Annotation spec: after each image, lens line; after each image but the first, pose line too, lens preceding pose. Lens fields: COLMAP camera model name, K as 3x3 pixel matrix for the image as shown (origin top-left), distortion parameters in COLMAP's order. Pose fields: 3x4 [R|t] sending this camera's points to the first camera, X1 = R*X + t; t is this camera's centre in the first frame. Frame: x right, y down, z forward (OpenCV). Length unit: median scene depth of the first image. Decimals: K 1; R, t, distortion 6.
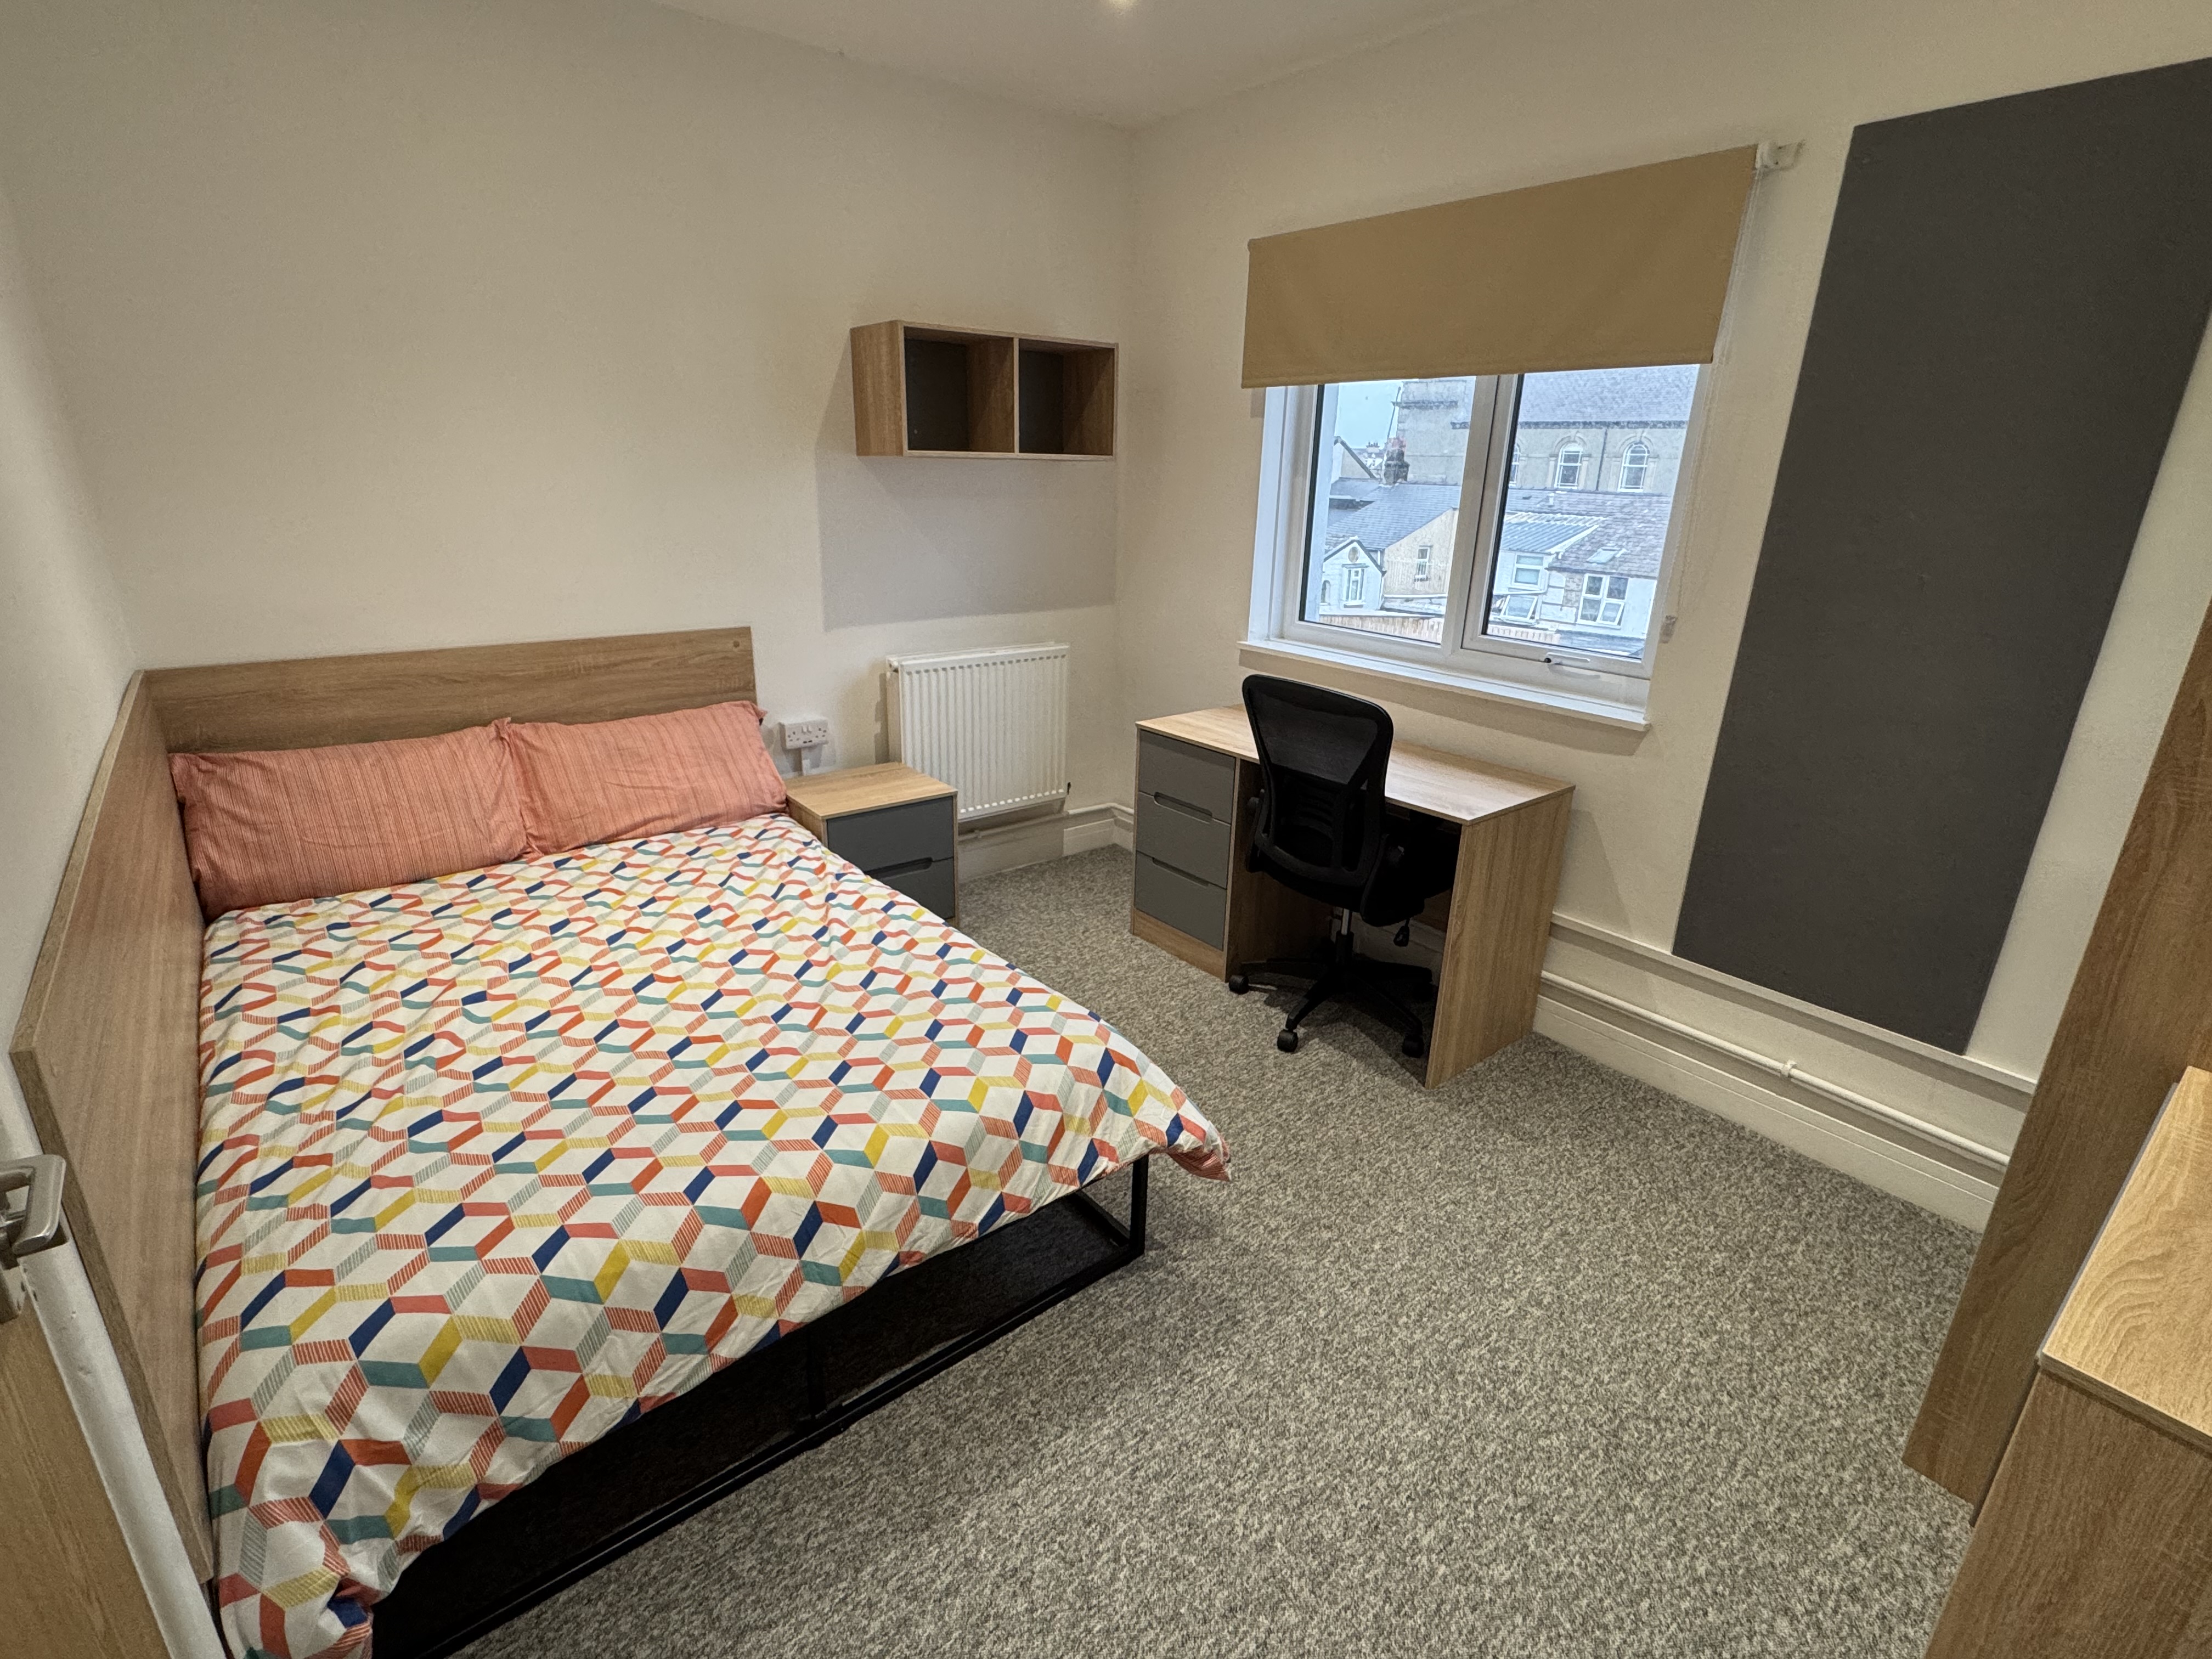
lens RADIAL K [[1044.3, 0, 1096.3], [0, 1044.3, 828.3], [0, 0, 1]] dist [0.000717, 0.000249]
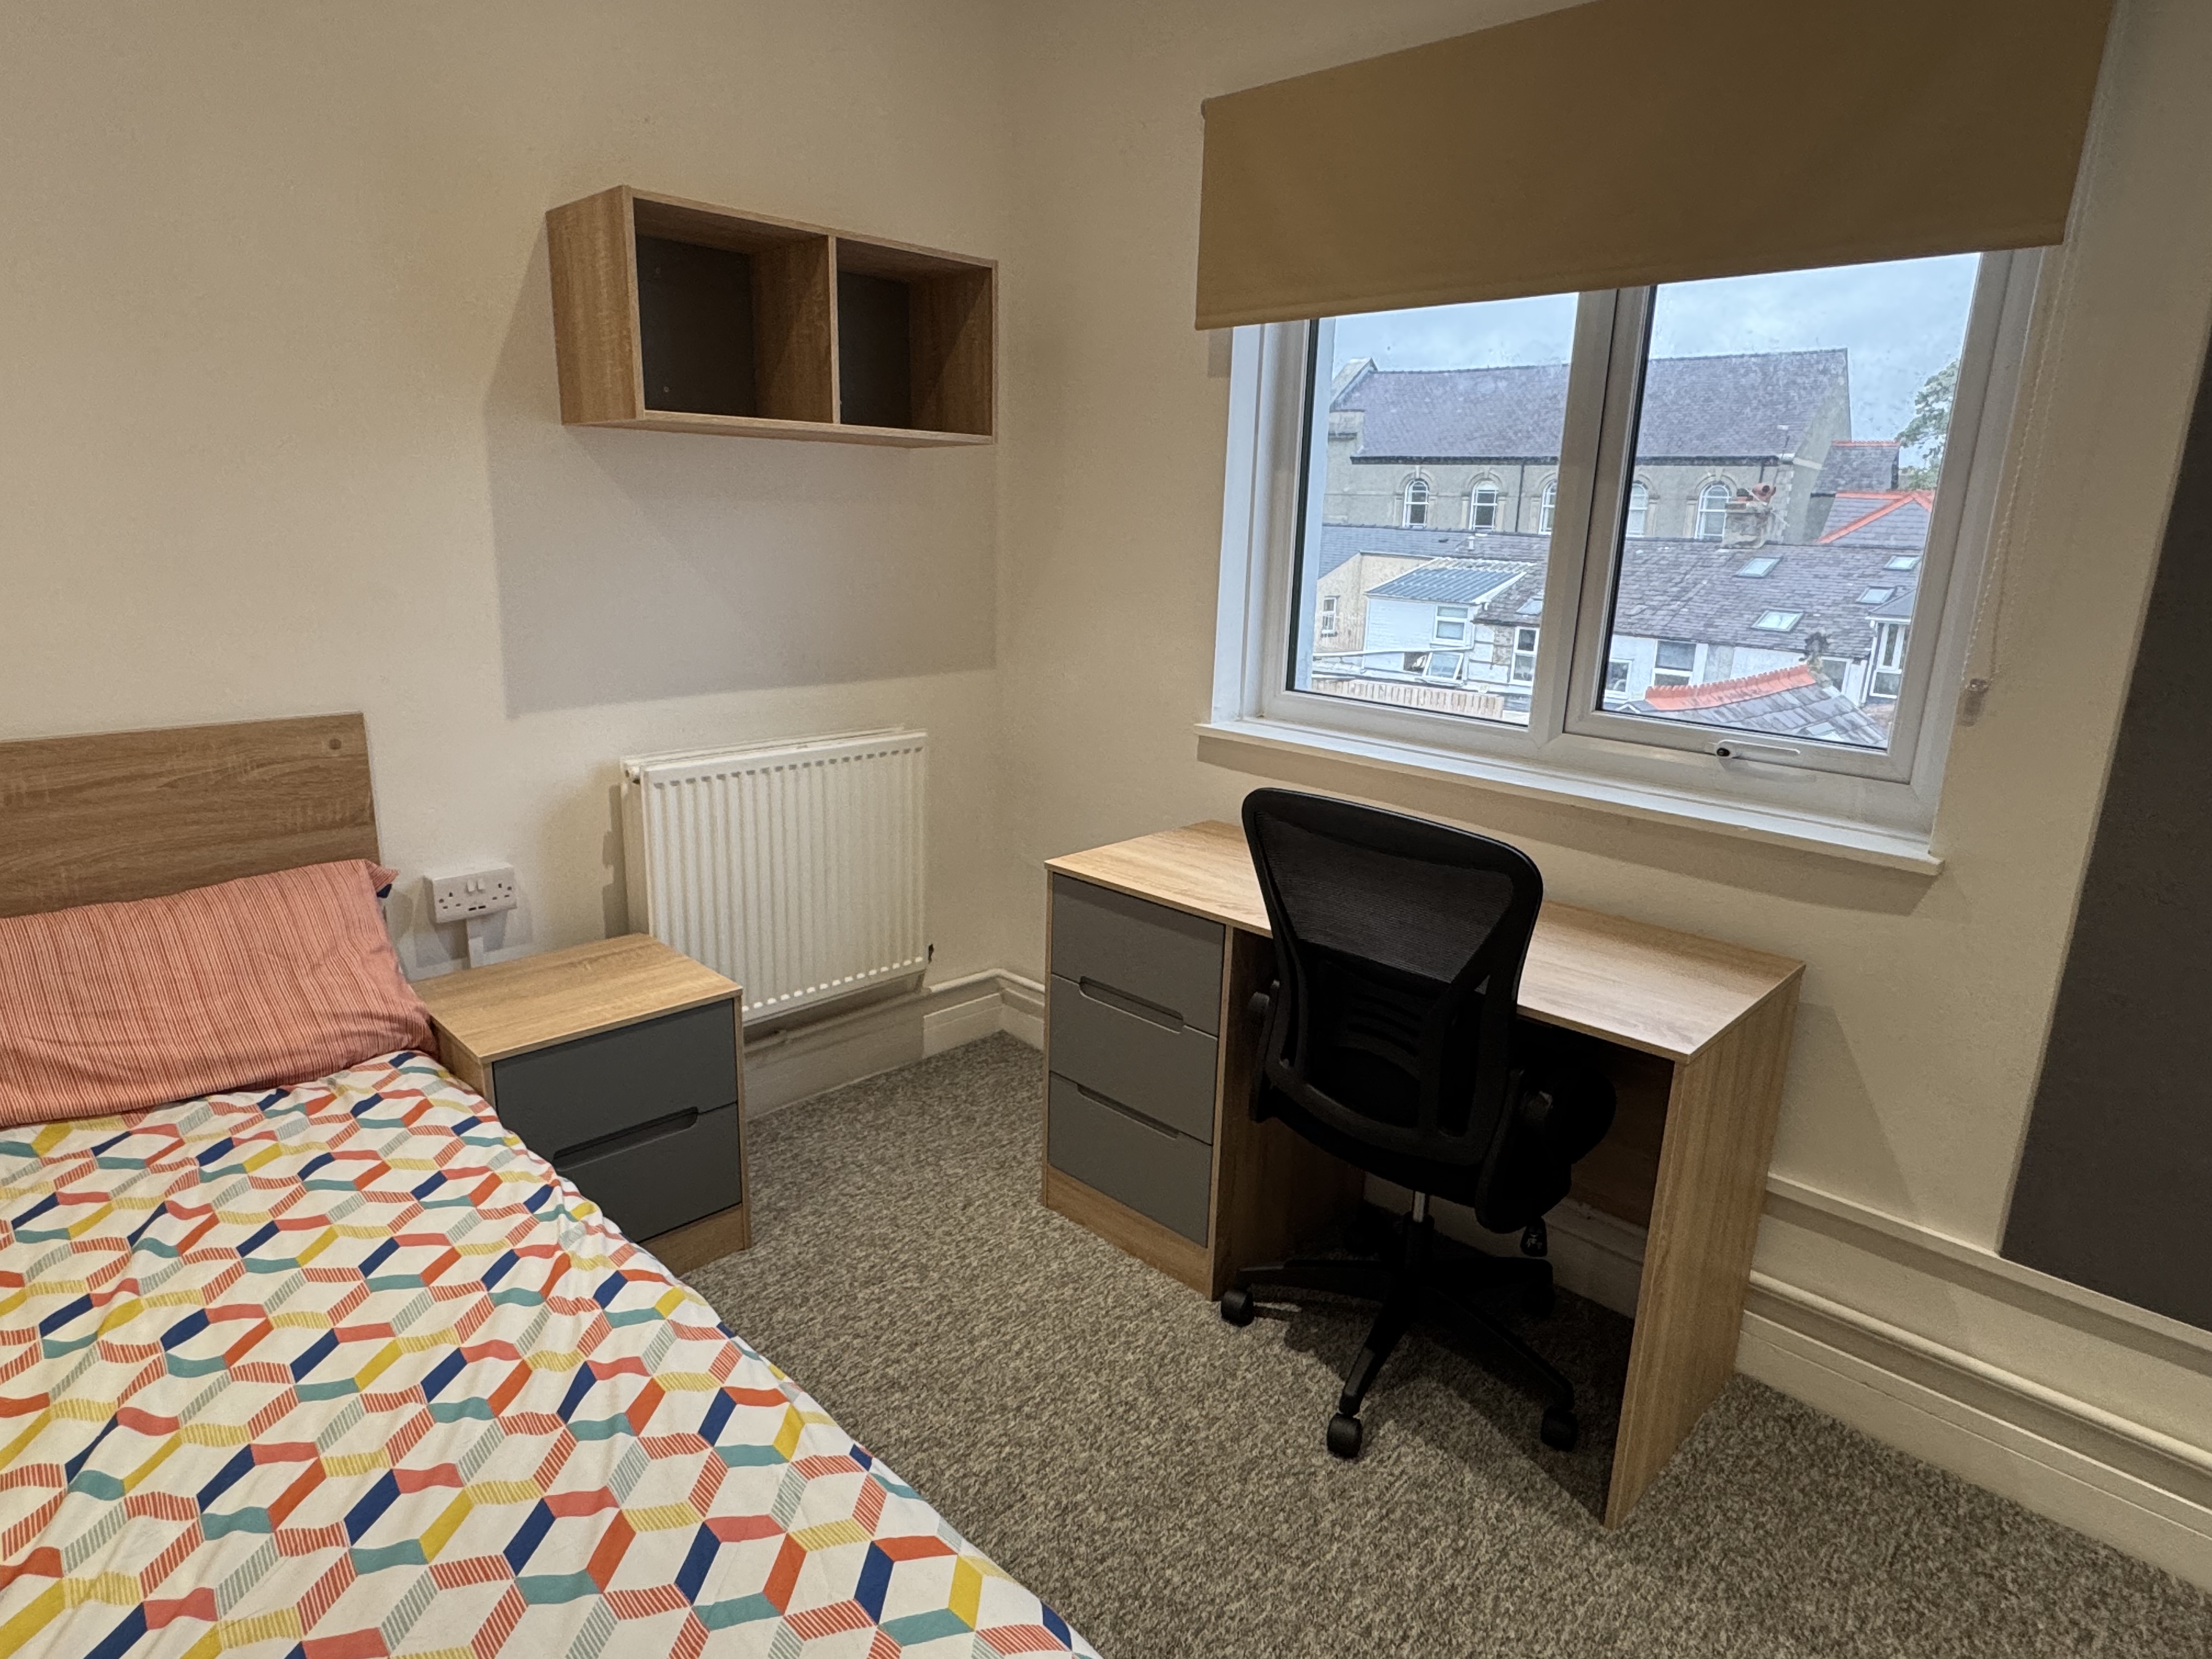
lens RADIAL K [[1252.3, 0, 1085.3], [0, 1252.3, 831.3], [0, 0, 1]] dist [-0.001235, -0.001030]
pose [[0.993700, -0.023825, 0.109510, -0.018307], [0.032534, 0.996388, -0.078441, -0.063006], [-0.107245, 0.081509, 0.990886, 0.289853]]
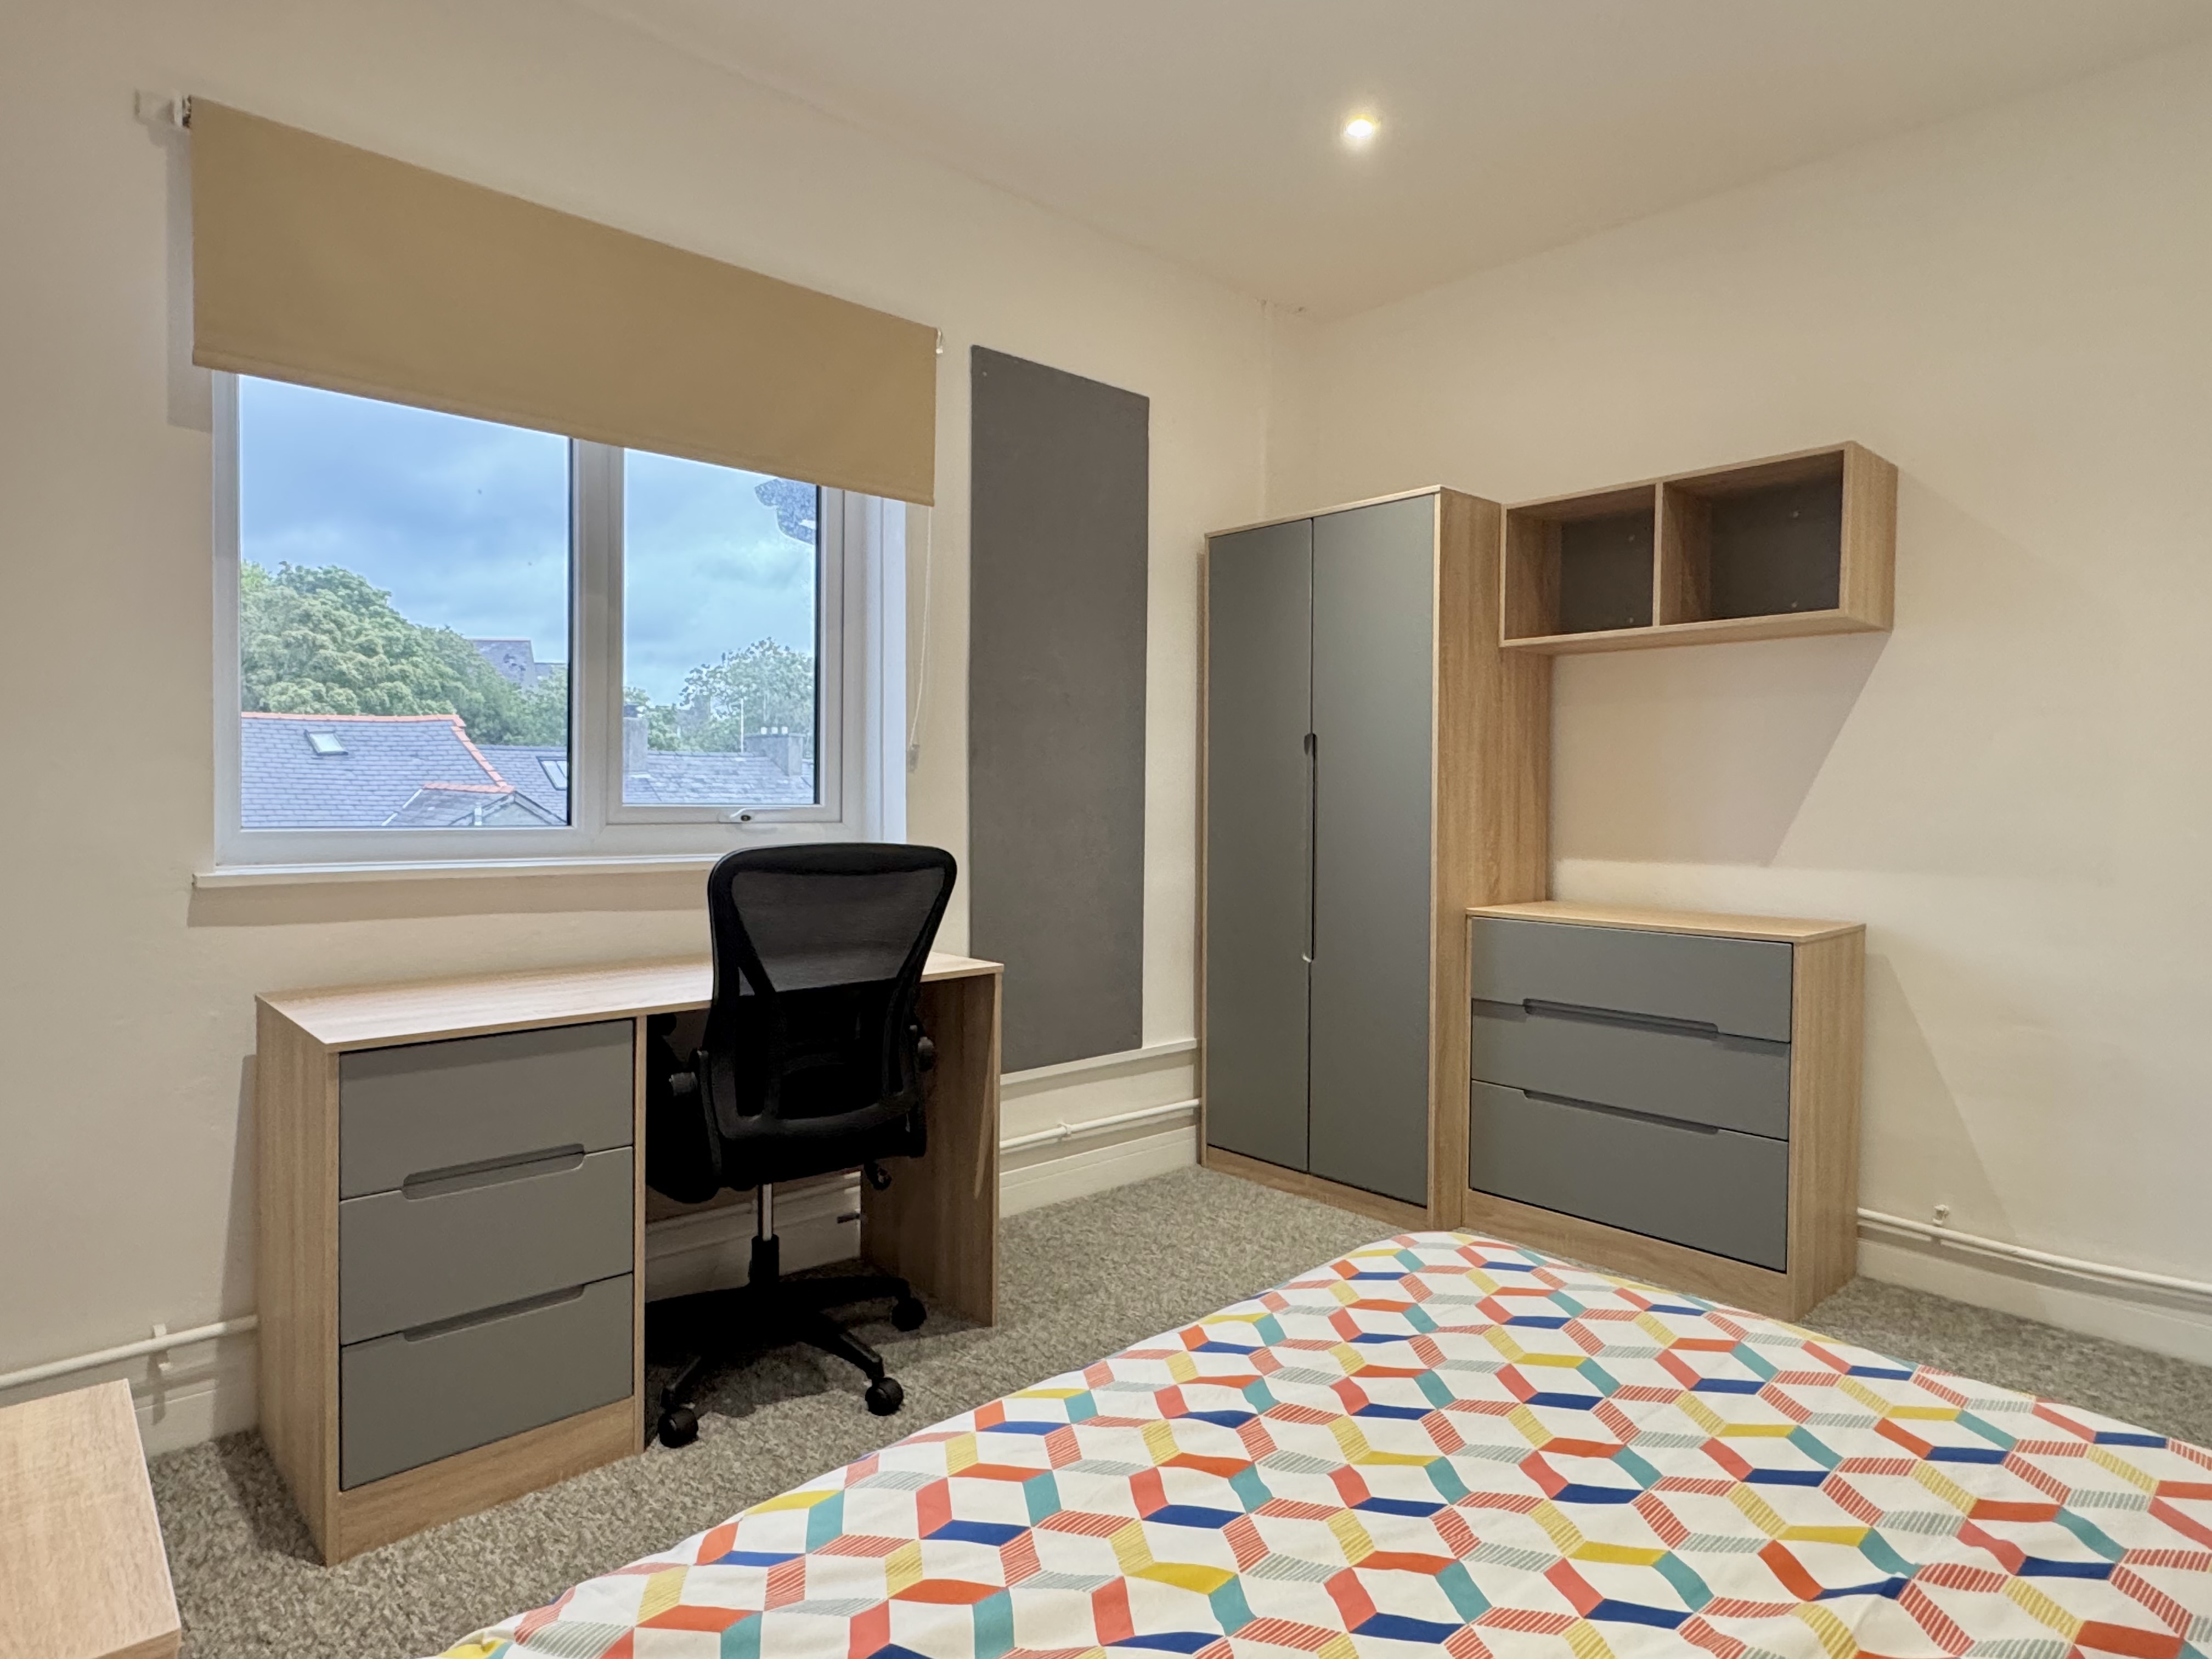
lens RADIAL K [[1263.1, 0, 1106.0], [0, 1263.1, 829.5], [0, 0, 1]] dist [0.000366, -0.000908]
pose [[-0.071185, -0.063849, 0.995418, -0.517092], [0.306999, 0.948104, 0.082768, -0.134370], [-0.949044, 0.311484, -0.047889, 0.713318]]
